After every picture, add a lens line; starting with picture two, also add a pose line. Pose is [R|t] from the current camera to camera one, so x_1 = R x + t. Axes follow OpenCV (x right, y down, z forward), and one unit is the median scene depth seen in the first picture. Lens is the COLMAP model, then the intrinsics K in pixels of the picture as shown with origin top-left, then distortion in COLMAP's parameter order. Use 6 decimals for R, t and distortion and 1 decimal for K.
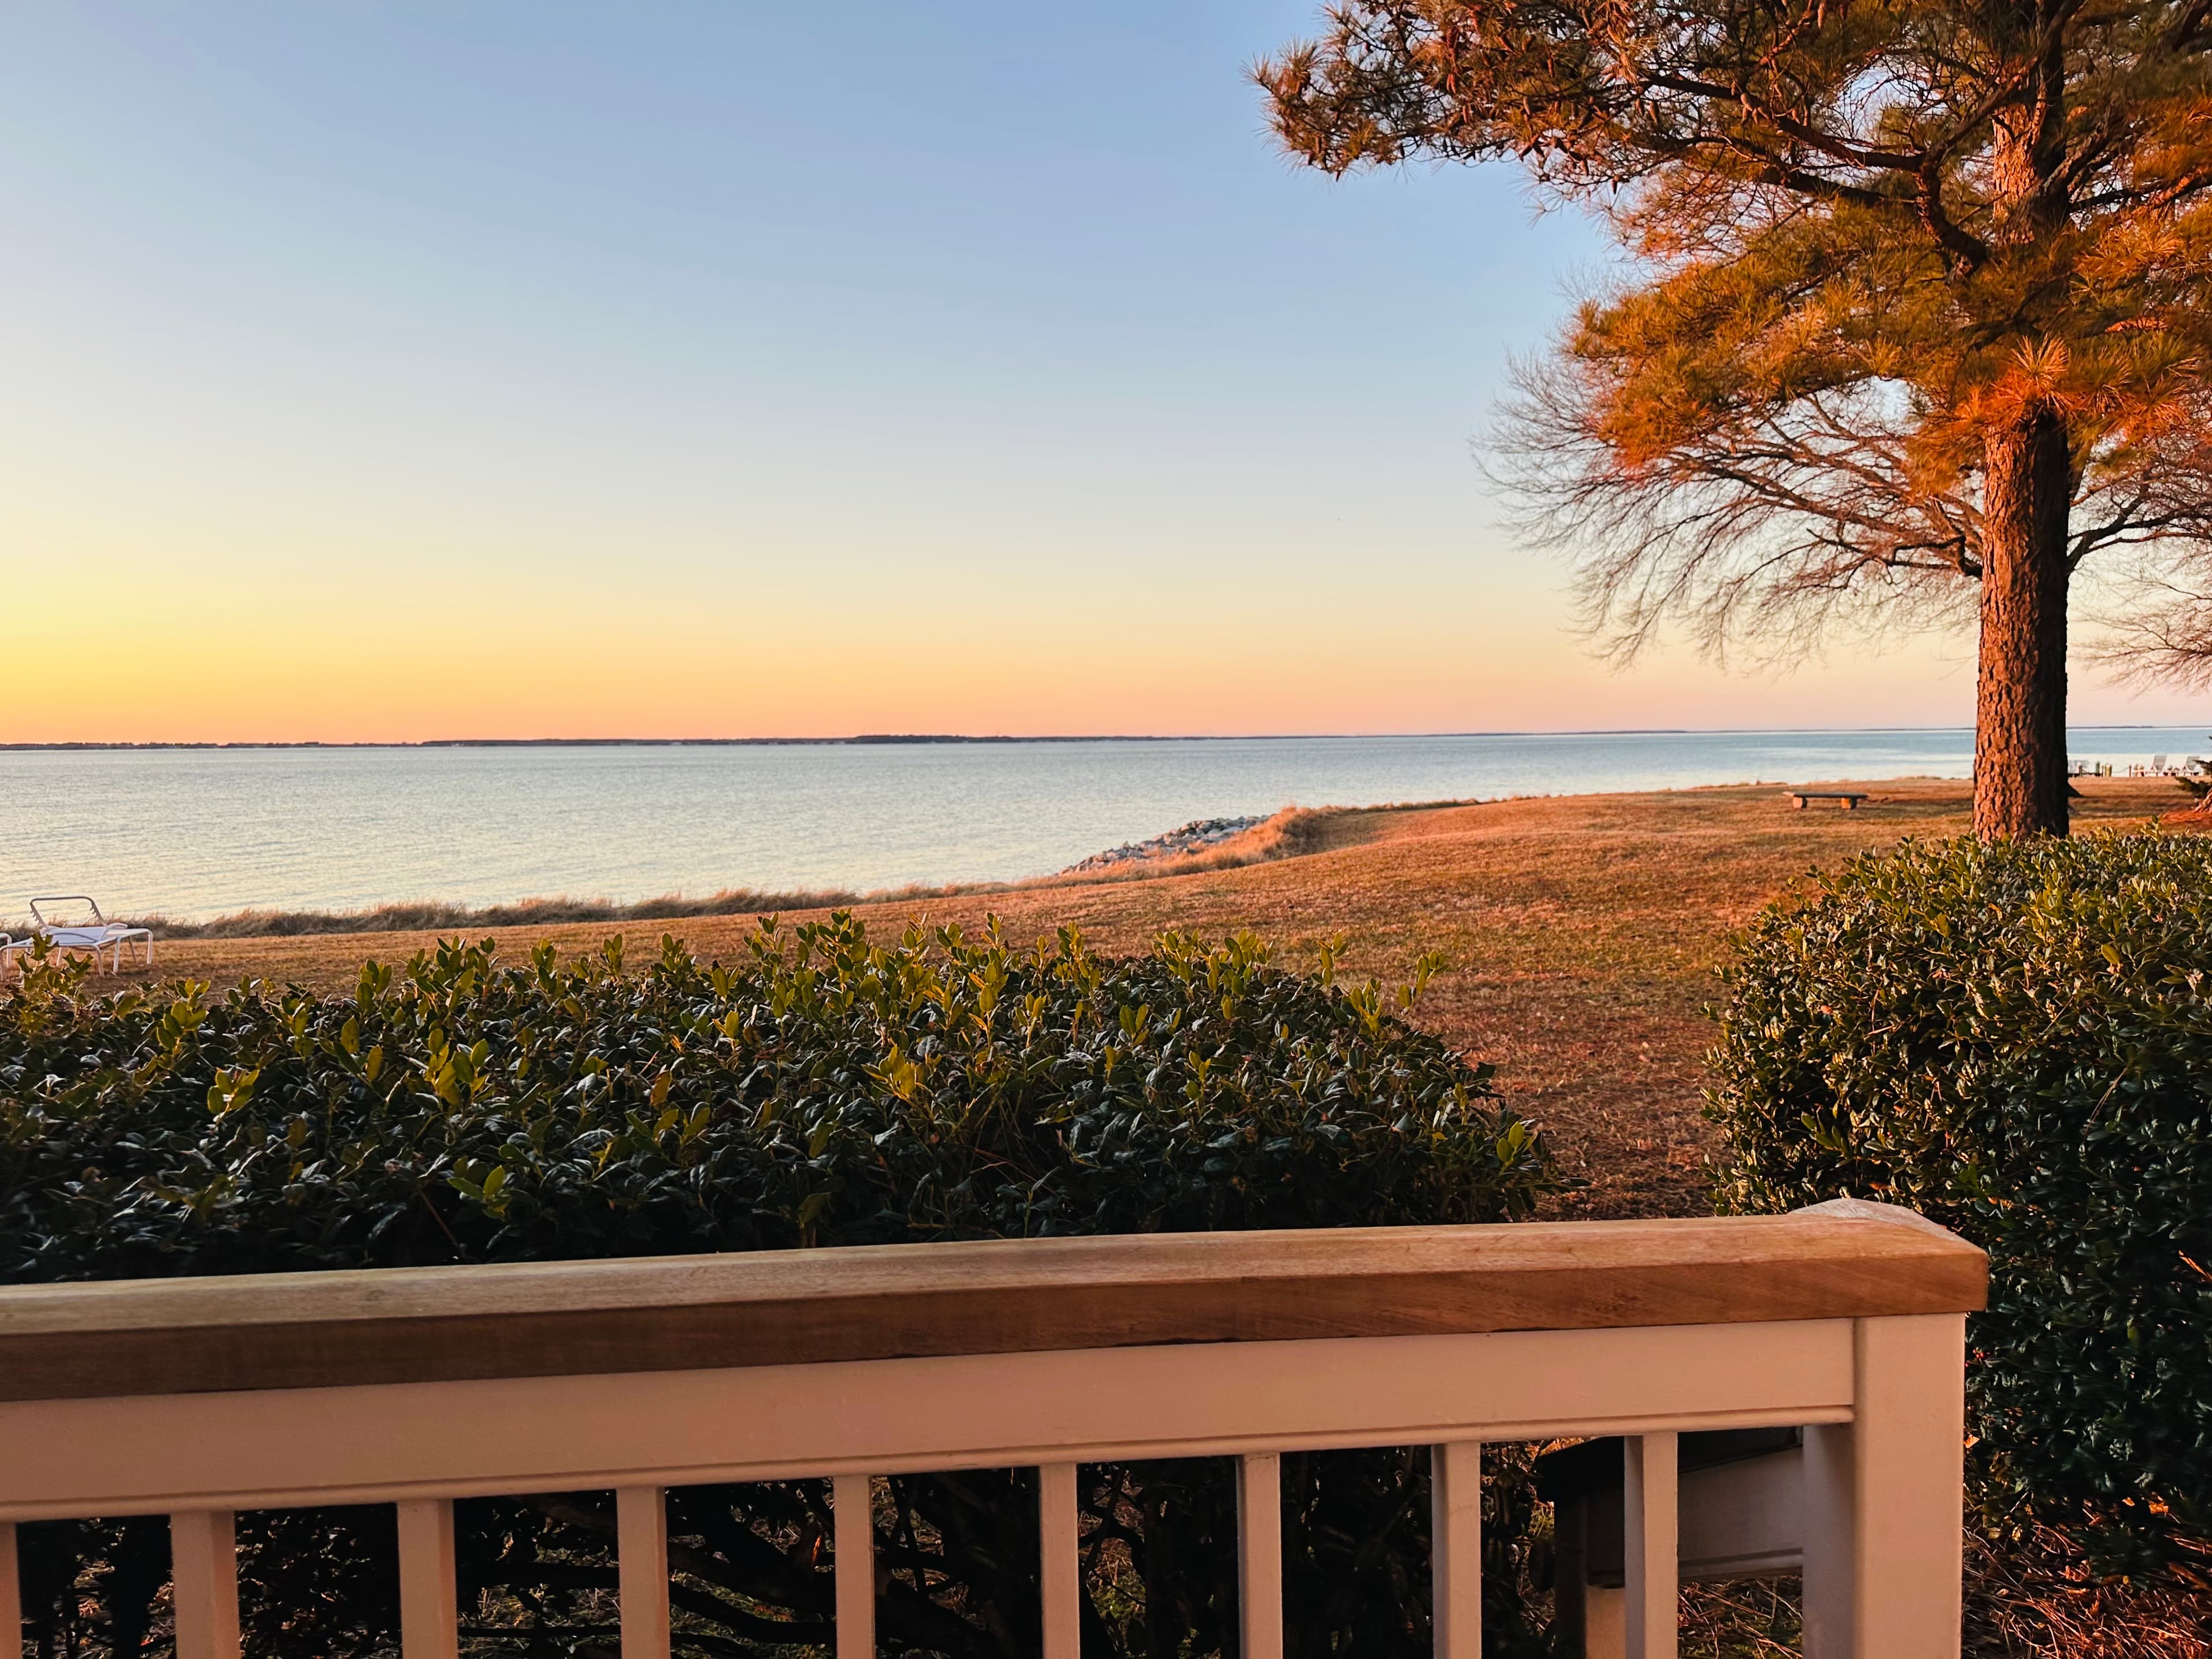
lens RADIAL K [[1632.3, 0, 1106.0], [0, 1632.3, 829.5], [0, 0, 1]] dist [0.160001, -0.265252]
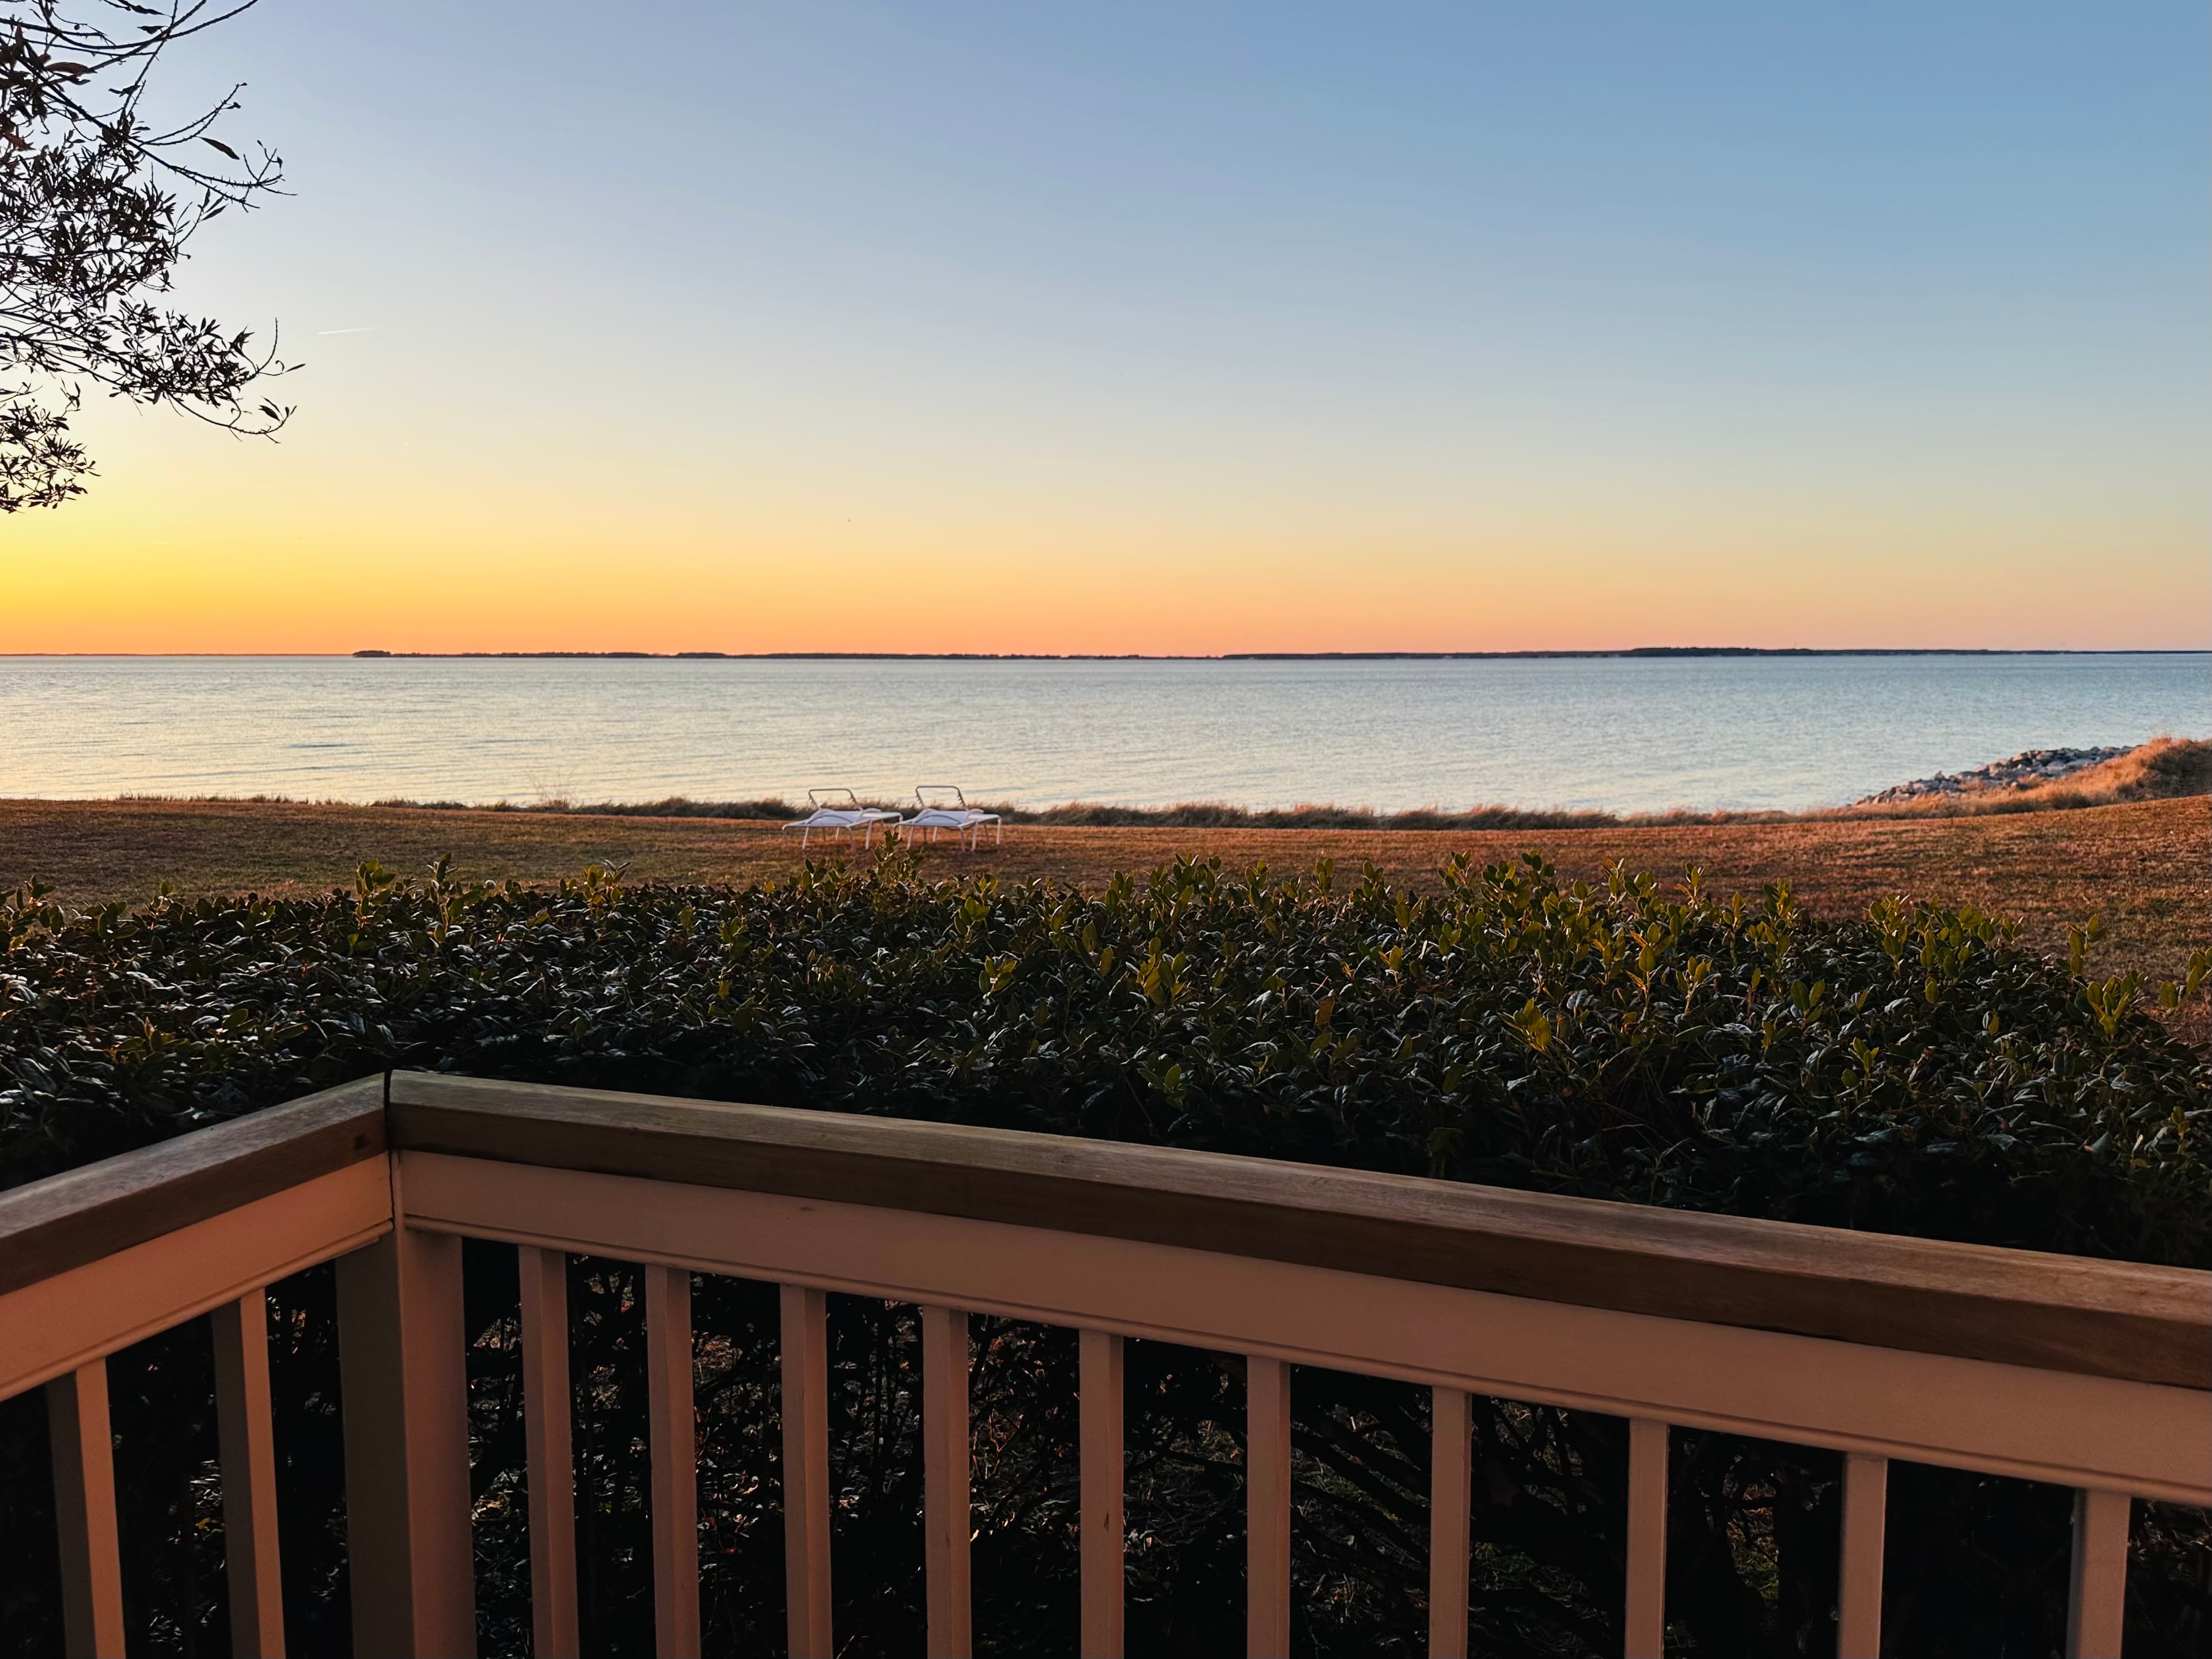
lens RADIAL K [[1632.3, 0, 1106.0], [0, 1632.3, 829.5], [0, 0, 1]] dist [0.160001, -0.265252]
pose [[0.892482, 0.055534, -0.447652, 0.086020], [-0.029888, 0.997492, 0.064157, -0.031439], [0.450092, -0.043880, 0.891903, -0.045321]]
